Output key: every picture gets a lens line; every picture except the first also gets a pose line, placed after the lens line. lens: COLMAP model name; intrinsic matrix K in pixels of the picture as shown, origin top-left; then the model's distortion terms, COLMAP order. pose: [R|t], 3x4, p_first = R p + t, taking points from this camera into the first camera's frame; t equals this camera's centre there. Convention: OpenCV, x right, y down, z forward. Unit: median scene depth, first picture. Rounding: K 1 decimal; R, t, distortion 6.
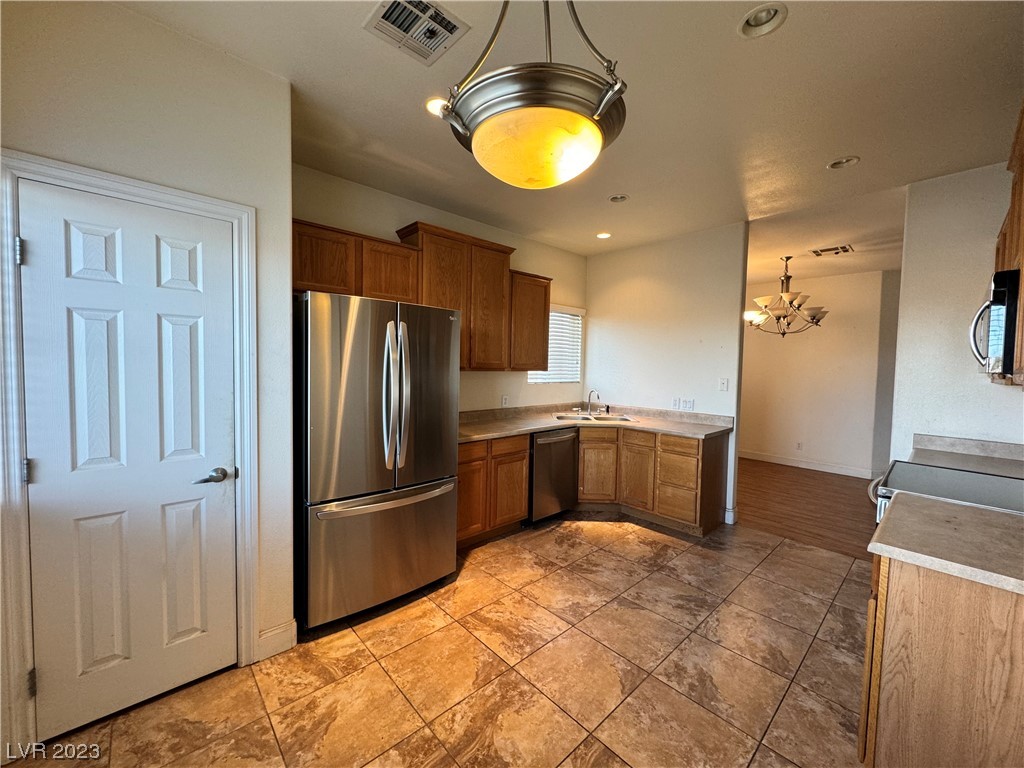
lens RADIAL K [[405.1, 0, 512.5], [0, 405.1, 383.2], [0, 0, 1]] dist [-0.002786, 0.000749]
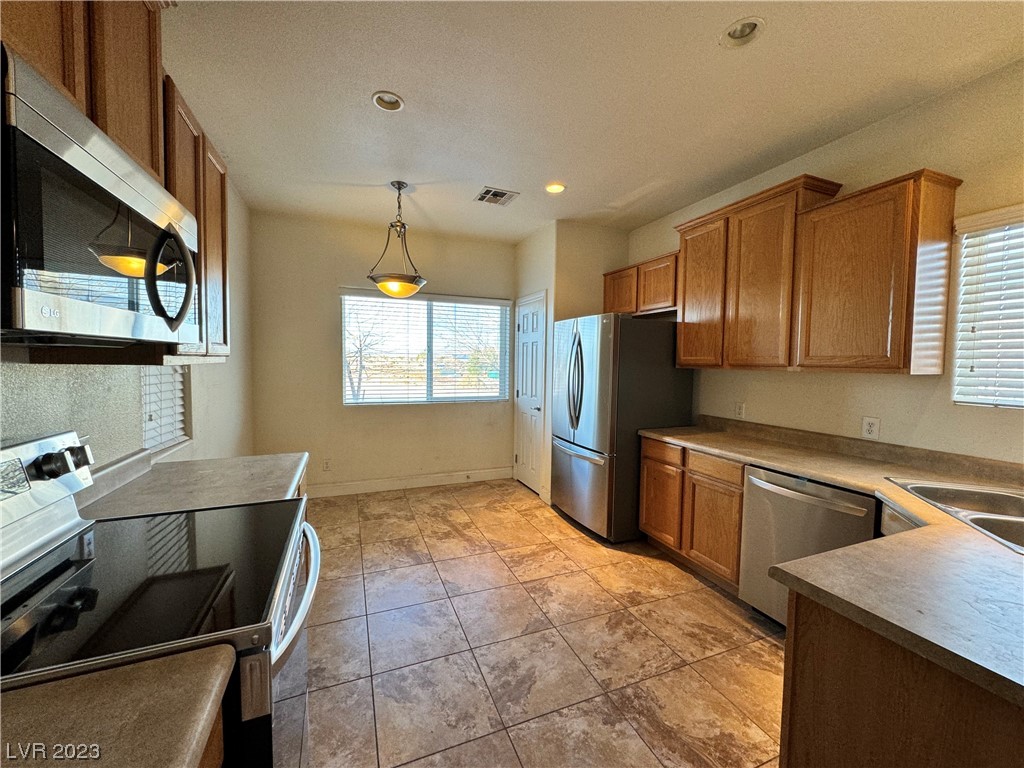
lens RADIAL K [[405.1, 0, 512.7], [0, 405.1, 382.3], [0, 0, 1]] dist [-0.002786, 0.000749]
pose [[-0.347979, 0.022947, -0.937221, 0.848594], [-0.067183, 0.996520, 0.049343, -0.015731], [0.935092, 0.080136, -0.345226, 0.924371]]
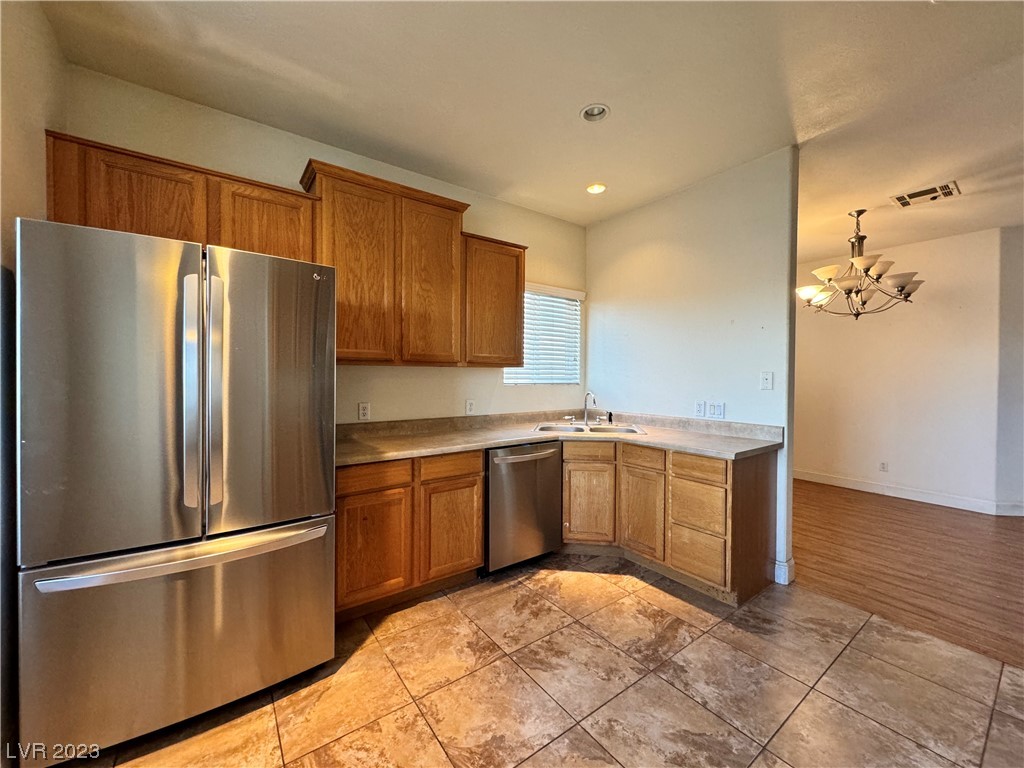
lens RADIAL K [[405.1, 0, 512.6], [0, 405.1, 382.3], [0, 0, 1]] dist [-0.002786, 0.000749]
pose [[0.993532, -0.011752, -0.112939, 0.191105], [0.008072, 0.999423, -0.032986, 0.029749], [0.113261, 0.031861, 0.993054, 0.298879]]
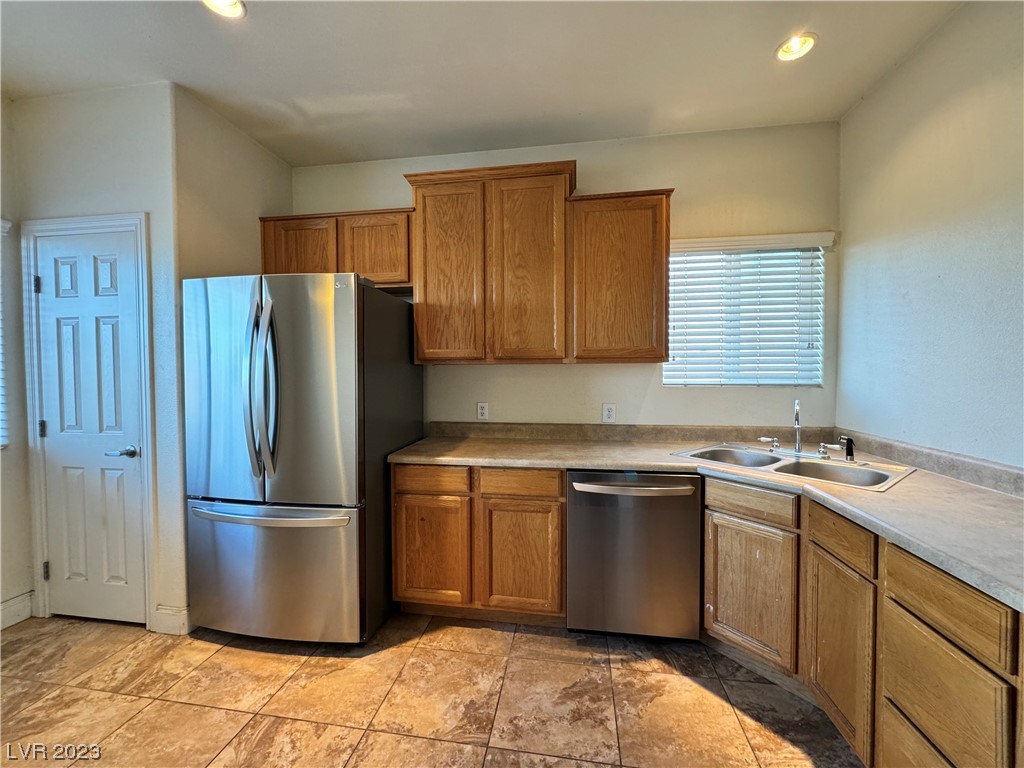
lens RADIAL K [[405.1, 0, 513.2], [0, 405.1, 381.8], [0, 0, 1]] dist [-0.002786, 0.000749]
pose [[0.621883, 0.000034, -0.783110, 0.478192], [-0.021750, 0.999615, -0.017229, 0.013341], [0.782808, 0.027747, 0.621645, 0.630787]]
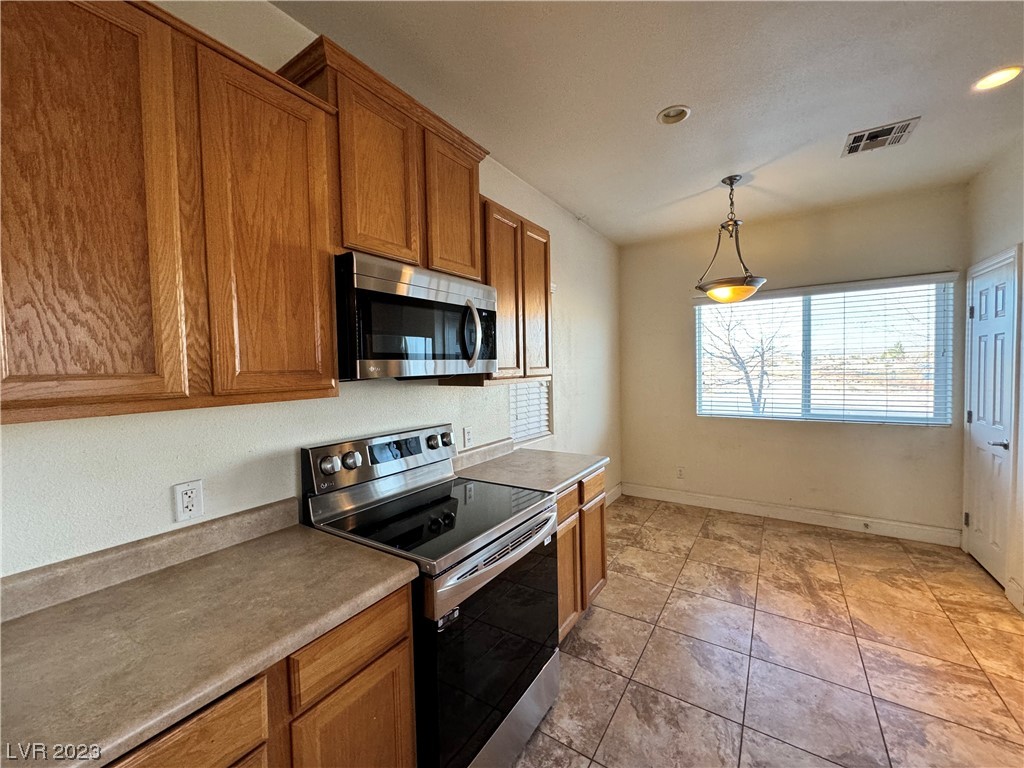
lens RADIAL K [[405.1, 0, 512.8], [0, 405.1, 382.3], [0, 0, 1]] dist [-0.002786, 0.000749]
pose [[-0.970589, 0.009549, -0.240552, 0.704600], [-0.010287, 0.996655, 0.081068, -0.046437], [0.240521, 0.081159, -0.967245, 1.073382]]
